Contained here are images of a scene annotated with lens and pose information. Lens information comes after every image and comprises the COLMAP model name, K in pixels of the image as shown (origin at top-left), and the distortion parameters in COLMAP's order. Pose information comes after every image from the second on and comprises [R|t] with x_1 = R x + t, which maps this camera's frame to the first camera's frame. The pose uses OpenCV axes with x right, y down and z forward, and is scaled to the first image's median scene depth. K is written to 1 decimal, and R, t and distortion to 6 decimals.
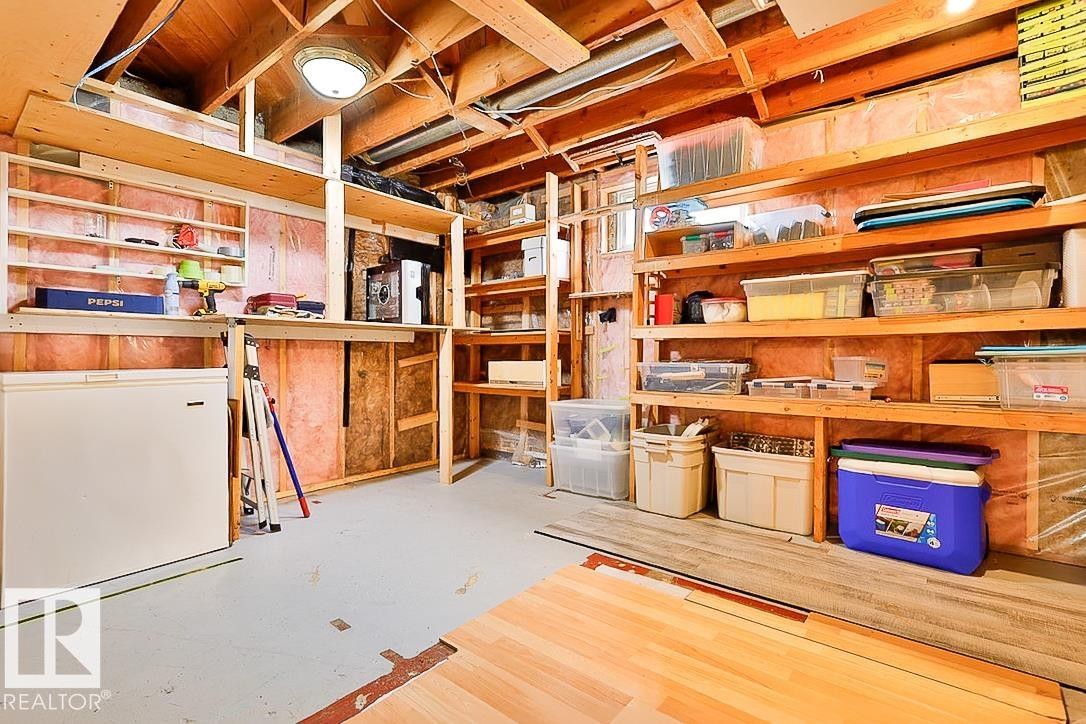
lens RADIAL K [[513.1, 0, 541.0], [0, 513.1, 345.3], [0, 0, 1]] dist [0.009208, -0.000591]
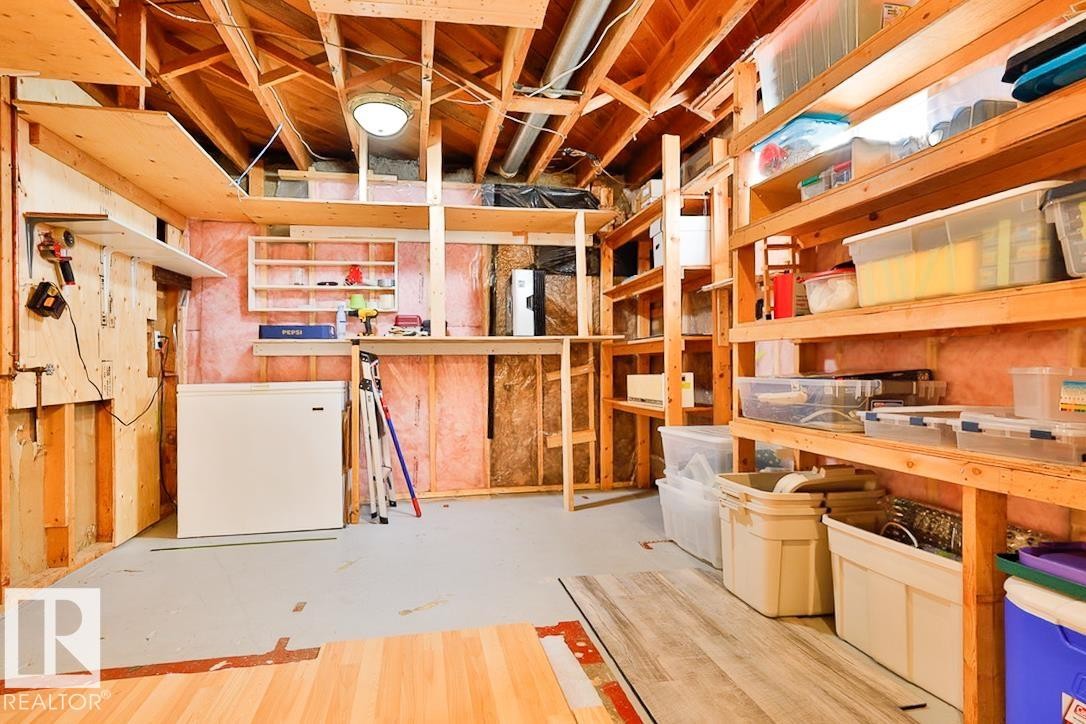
lens RADIAL K [[558.3, 0, 498.0], [0, 558.3, 356.1], [0, 0, 1]] dist [0.008237, -0.000233]
pose [[0.739914, -0.022536, -0.672324, 0.480009], [0.023850, 0.999689, -0.007261, 0.003042], [0.672279, -0.010663, 0.740221, 0.233197]]
